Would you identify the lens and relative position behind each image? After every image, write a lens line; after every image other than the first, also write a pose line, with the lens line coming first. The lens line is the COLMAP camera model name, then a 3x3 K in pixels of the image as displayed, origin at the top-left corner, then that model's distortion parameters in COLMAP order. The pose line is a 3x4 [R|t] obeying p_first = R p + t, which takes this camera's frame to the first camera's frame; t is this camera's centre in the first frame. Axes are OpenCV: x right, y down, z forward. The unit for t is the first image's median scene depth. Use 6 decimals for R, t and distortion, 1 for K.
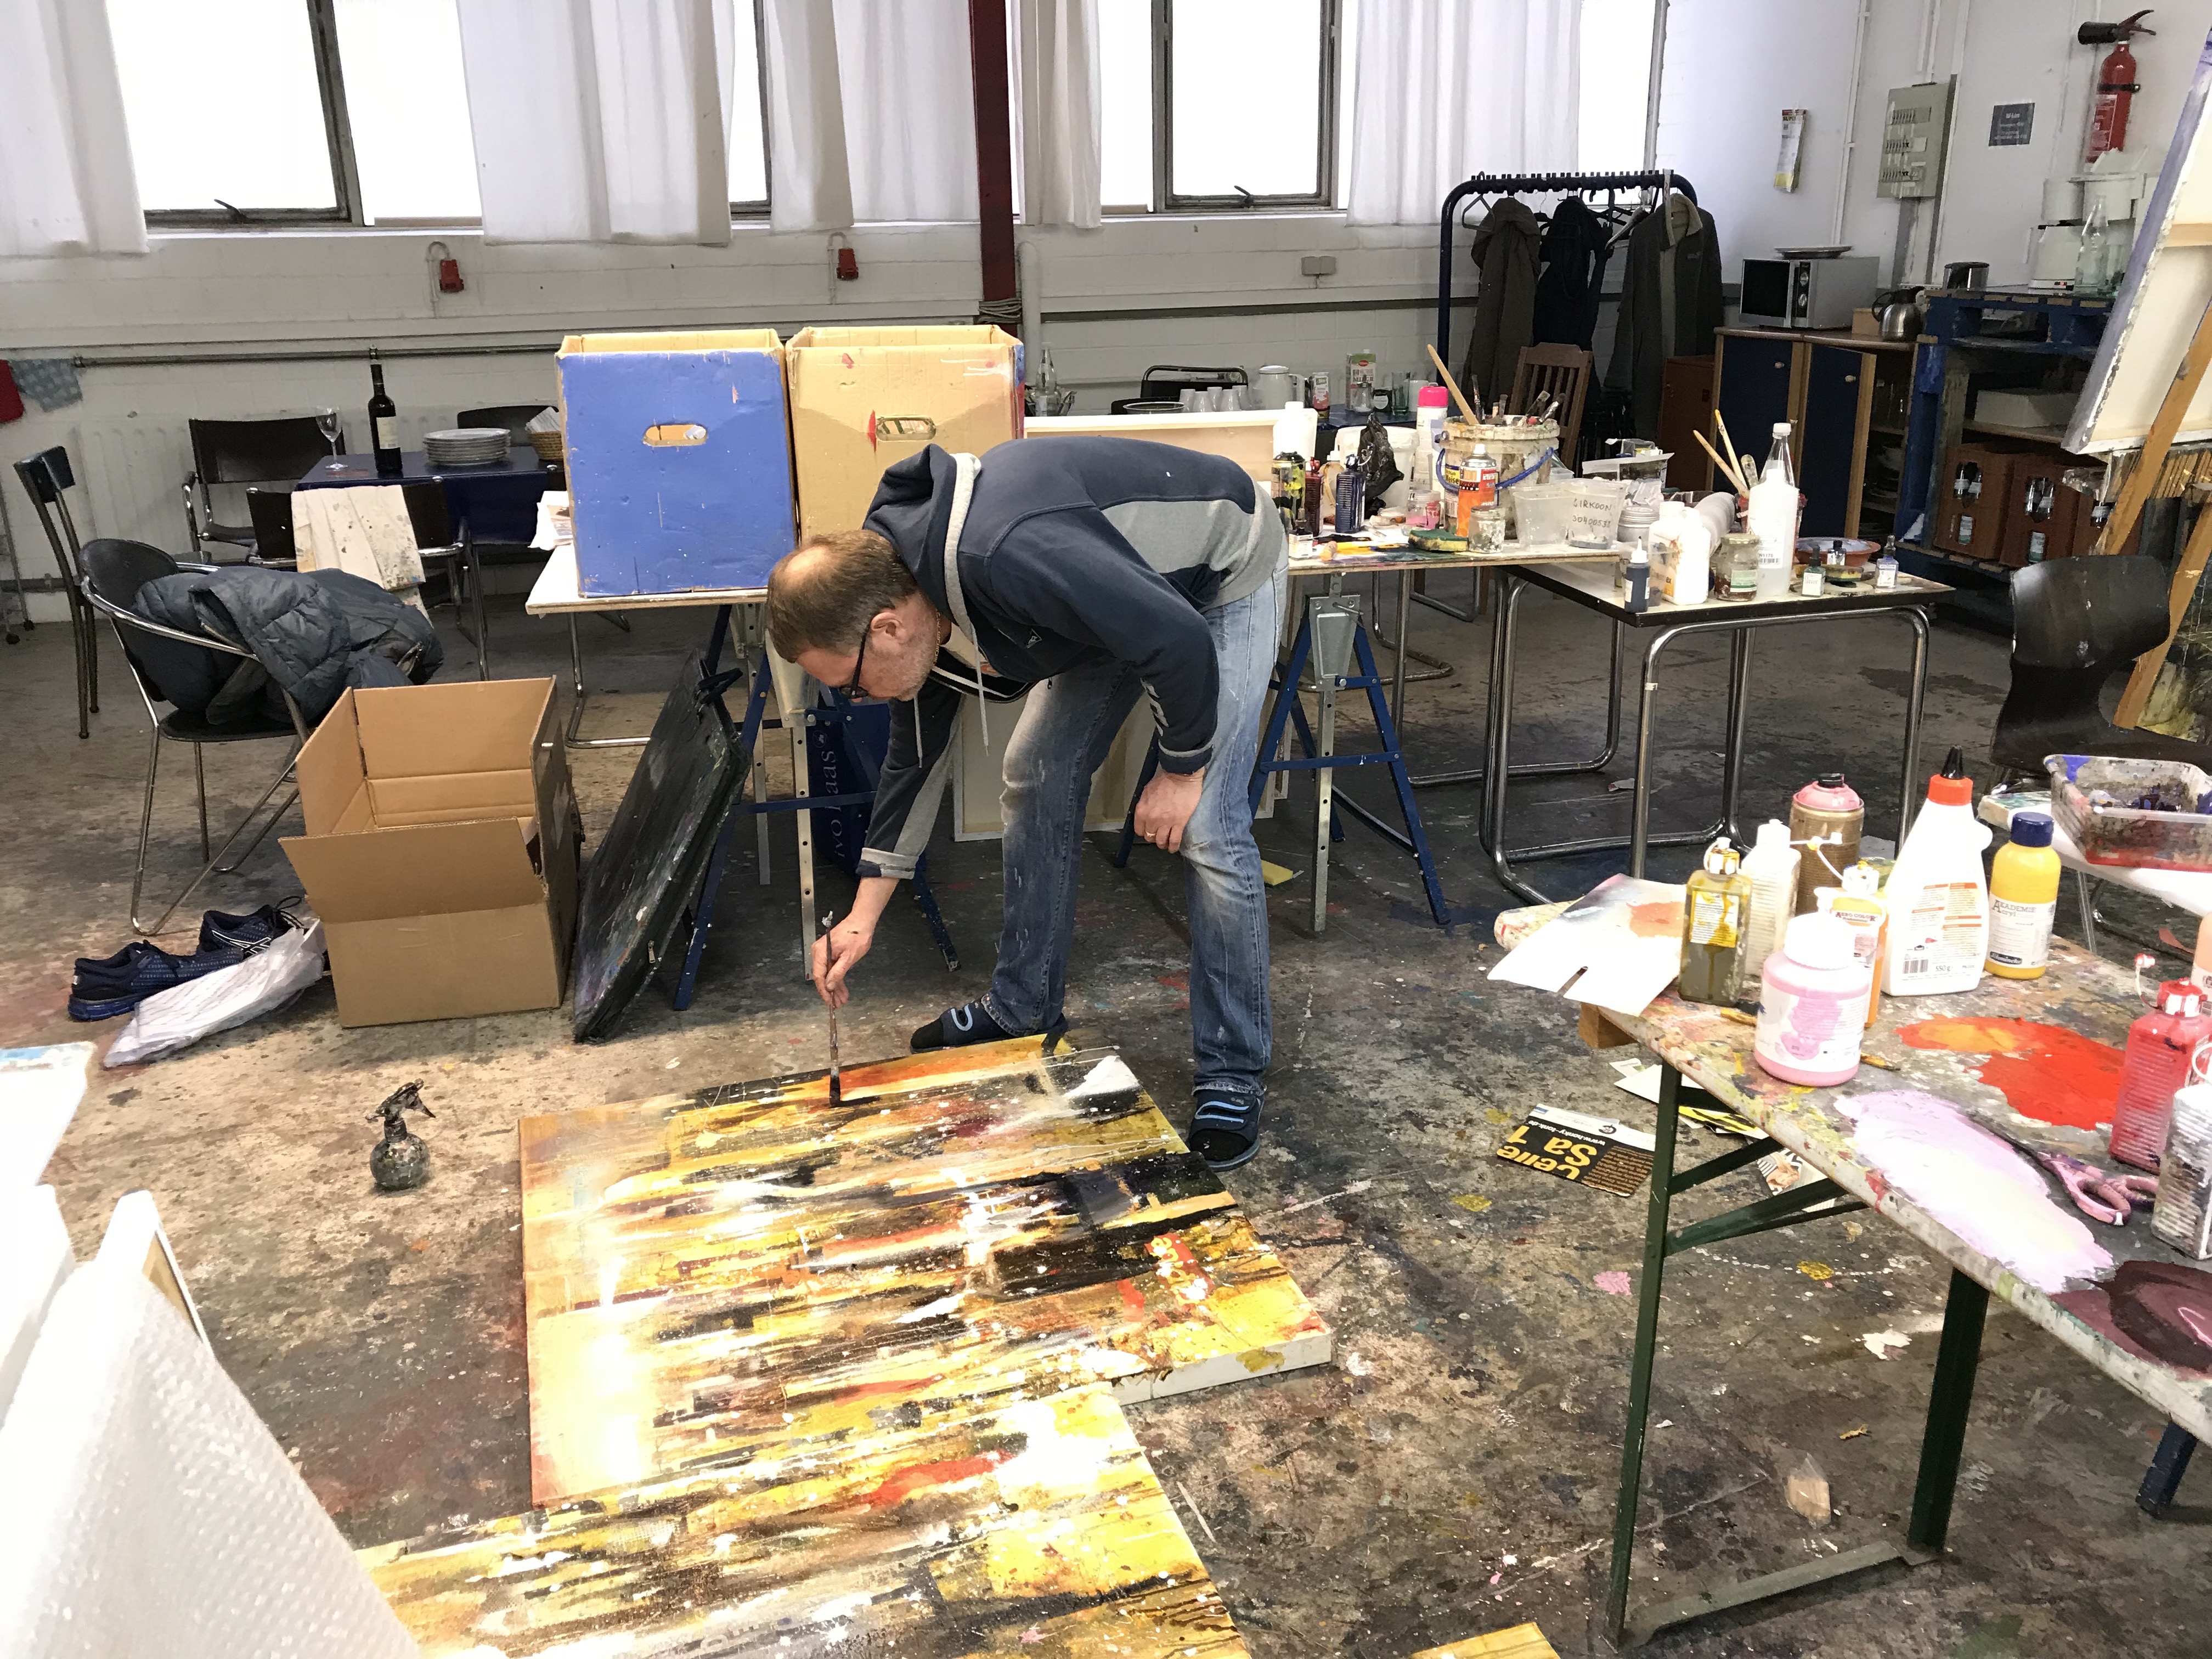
lens RADIAL K [[1772.3, 0, 1102.8], [0, 1772.3, 812.1], [0, 0, 1]] dist [-0.003282, 0.014098]
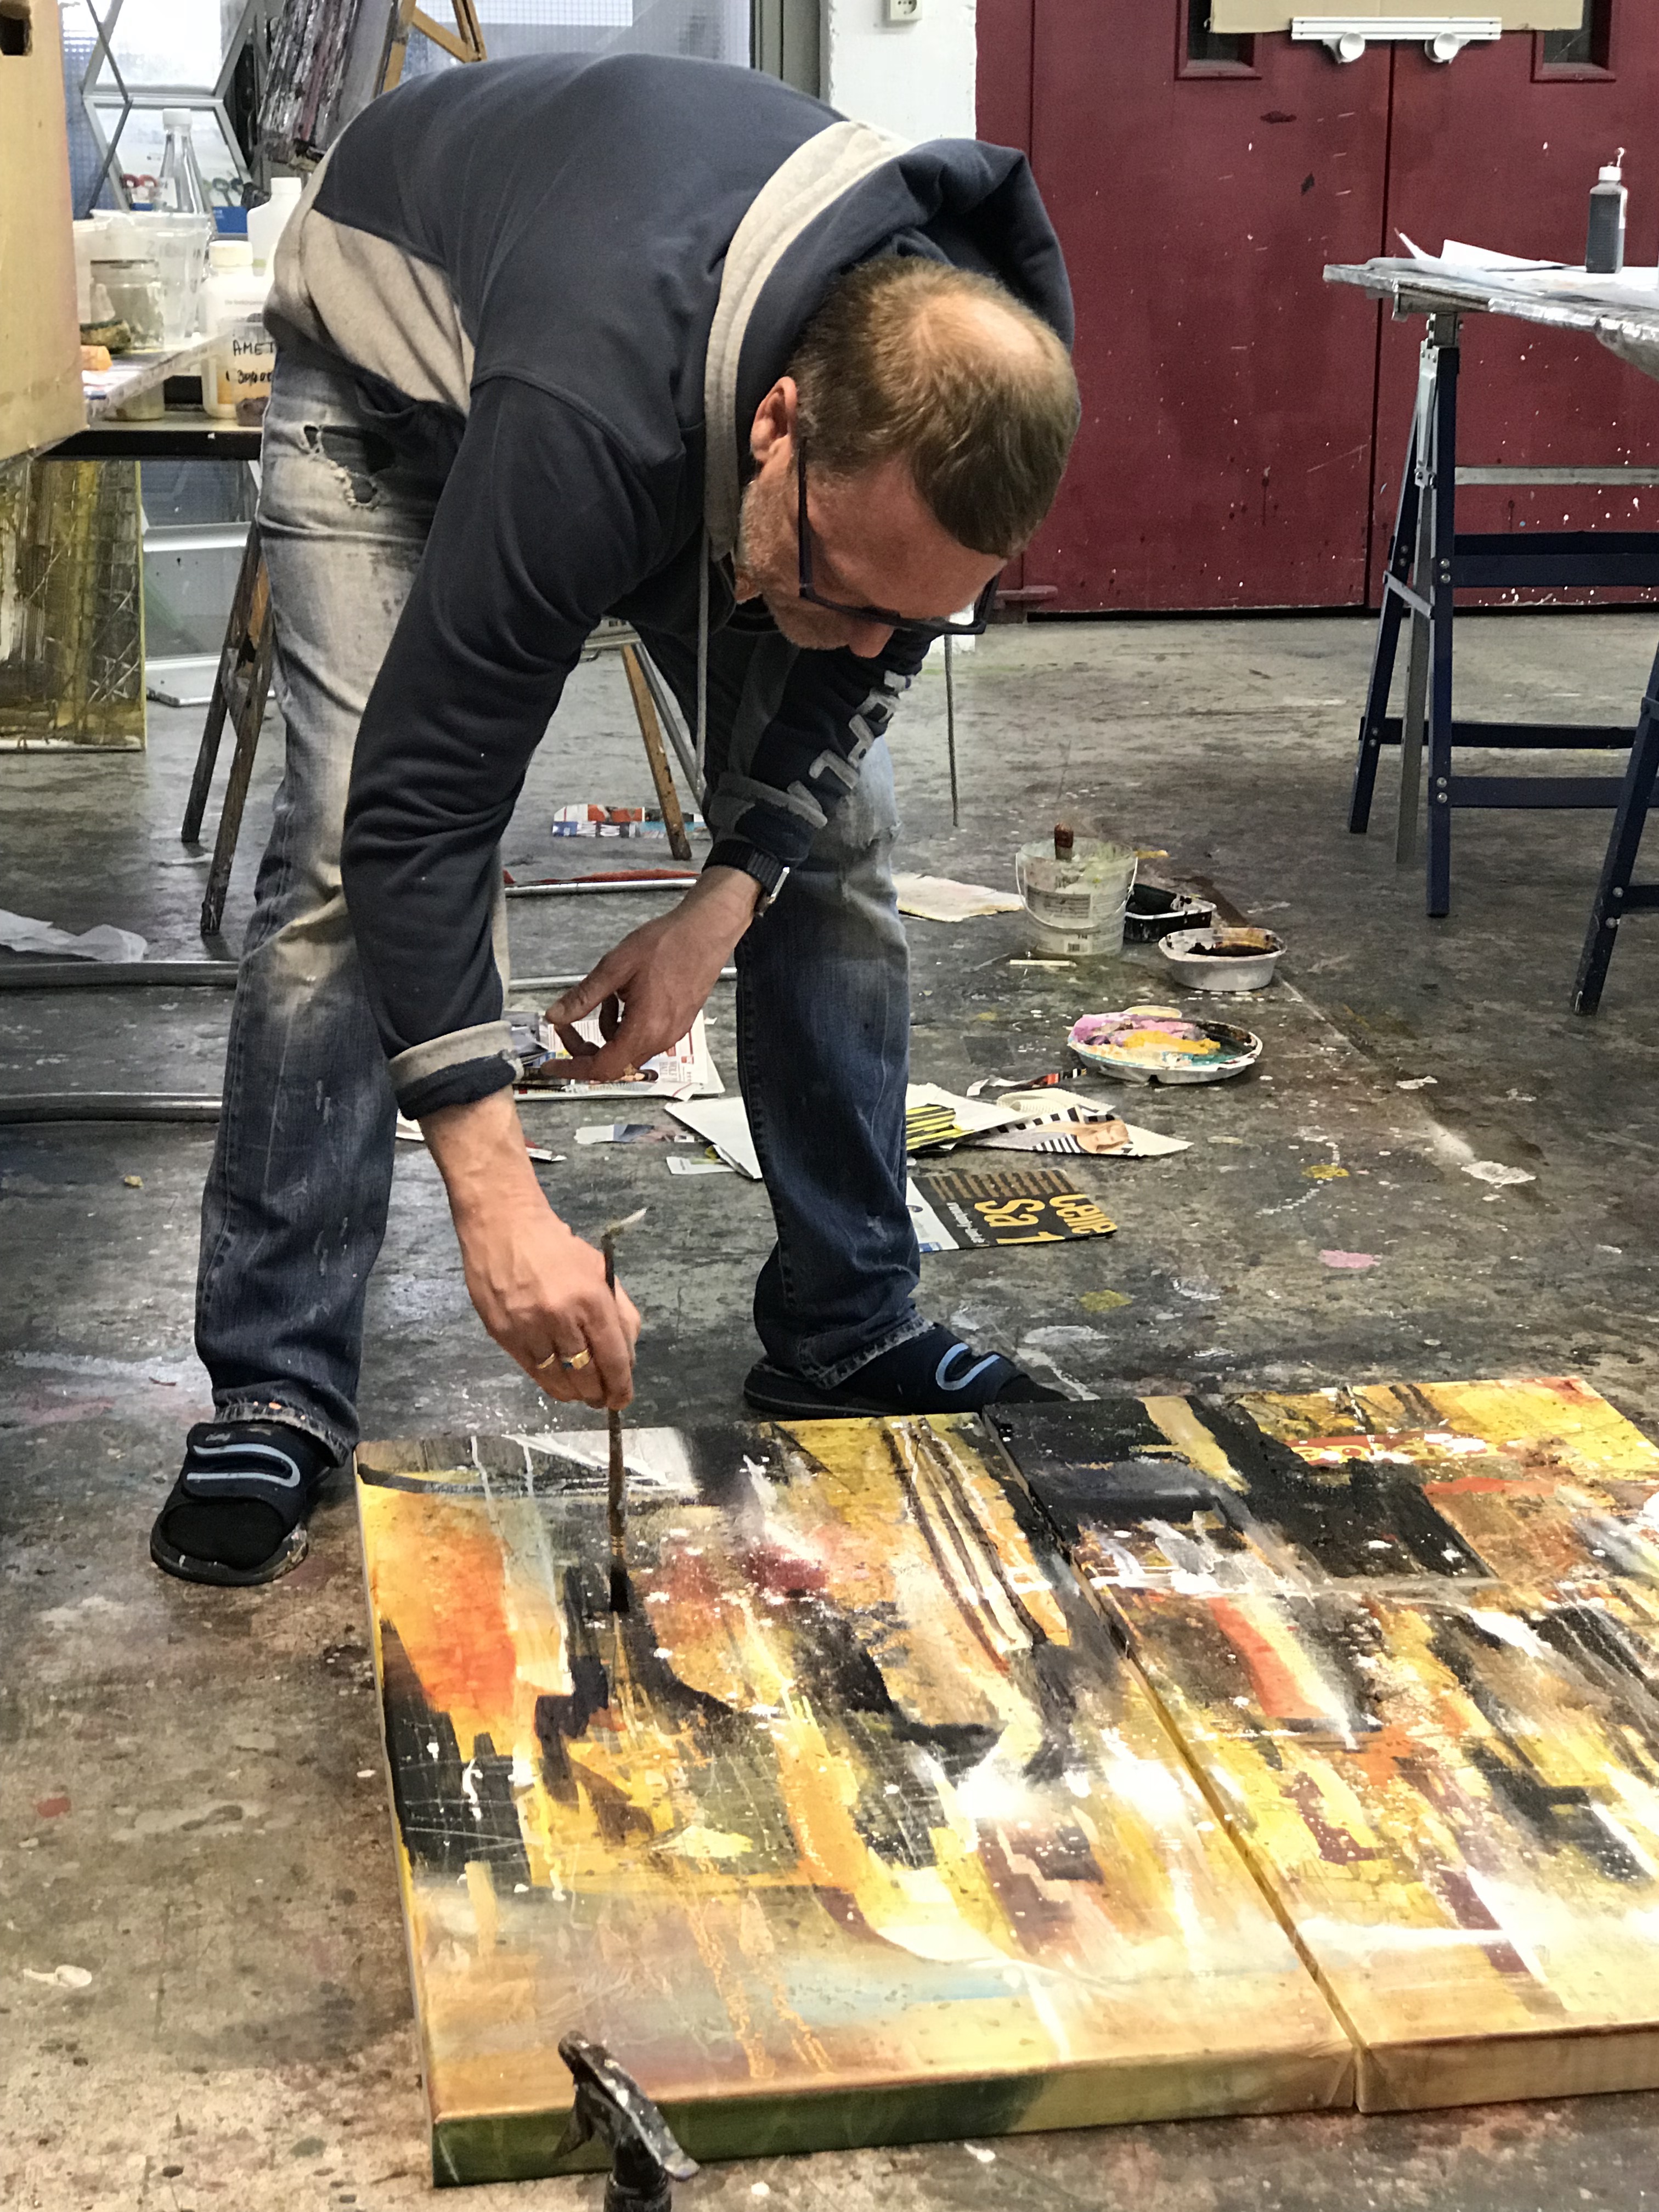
lens RADIAL K [[3687.4, 0, 829.5], [0, 3687.4, 1106.0], [0, 0, 1]] dist [0.116042, -0.093940]
pose [[0.147630, -0.249659, 0.957014, -0.795109], [0.311903, 0.929994, 0.194496, -0.094128], [-0.938575, 0.269782, 0.215164, 0.650551]]
